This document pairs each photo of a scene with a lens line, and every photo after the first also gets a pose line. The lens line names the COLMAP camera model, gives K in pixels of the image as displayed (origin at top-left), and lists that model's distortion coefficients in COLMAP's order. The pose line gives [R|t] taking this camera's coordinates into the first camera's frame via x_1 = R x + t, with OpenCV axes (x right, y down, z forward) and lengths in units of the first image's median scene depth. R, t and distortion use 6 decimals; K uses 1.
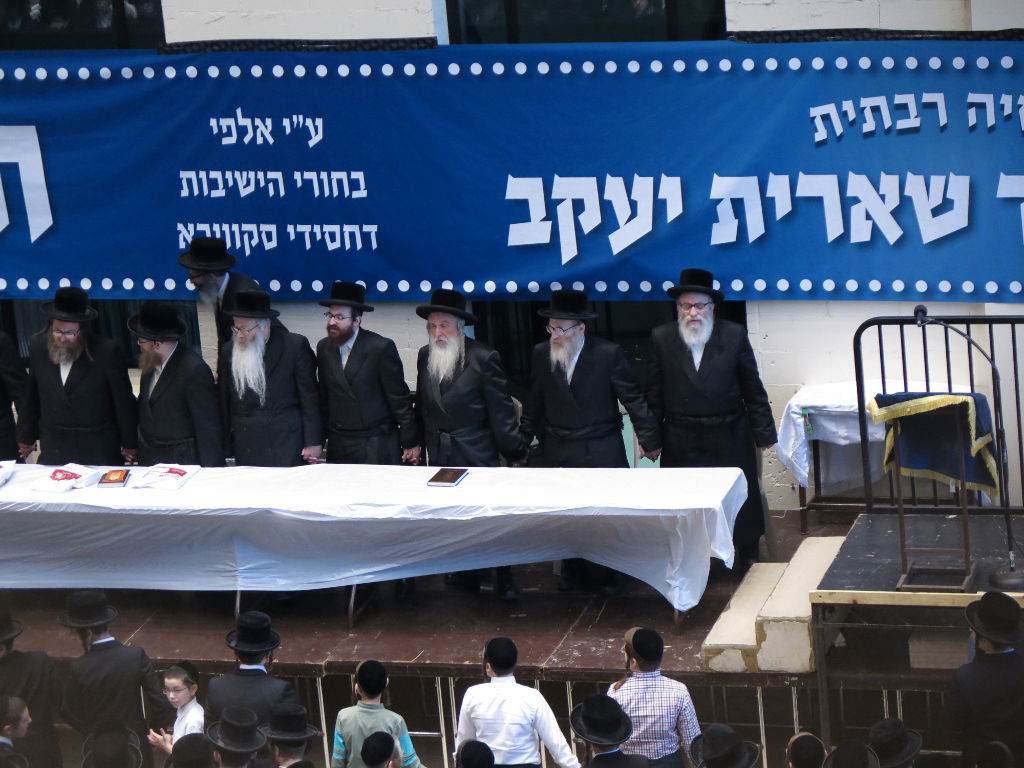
lens RADIAL K [[4241.5, 0, 554.7], [0, 4241.5, 325.9], [0, 0, 1]] dist [0.318878, 2.968050]
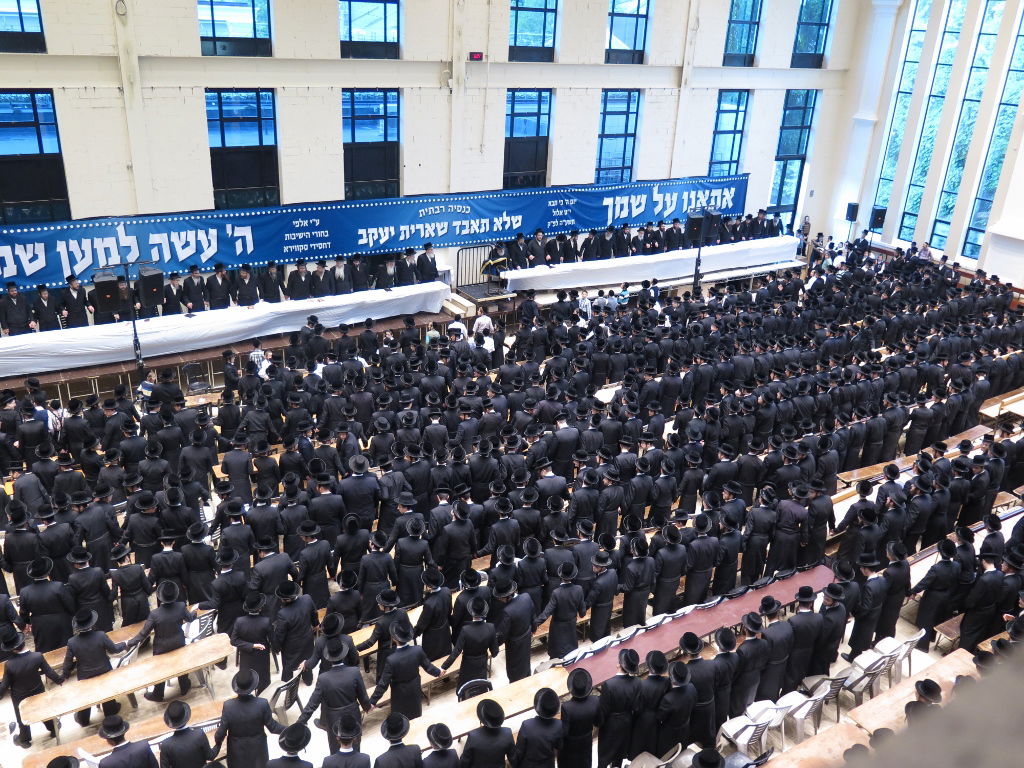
lens RADIAL K [[908.6, 0, 515.8], [0, 908.6, 386.1], [0, 0, 1]] dist [-0.014722, 0.004863]
pose [[0.640831, -0.185577, 0.744914, -0.703425], [0.114291, 0.982591, 0.146466, 0.007984], [-0.759127, -0.008723, 0.650885, 0.226848]]
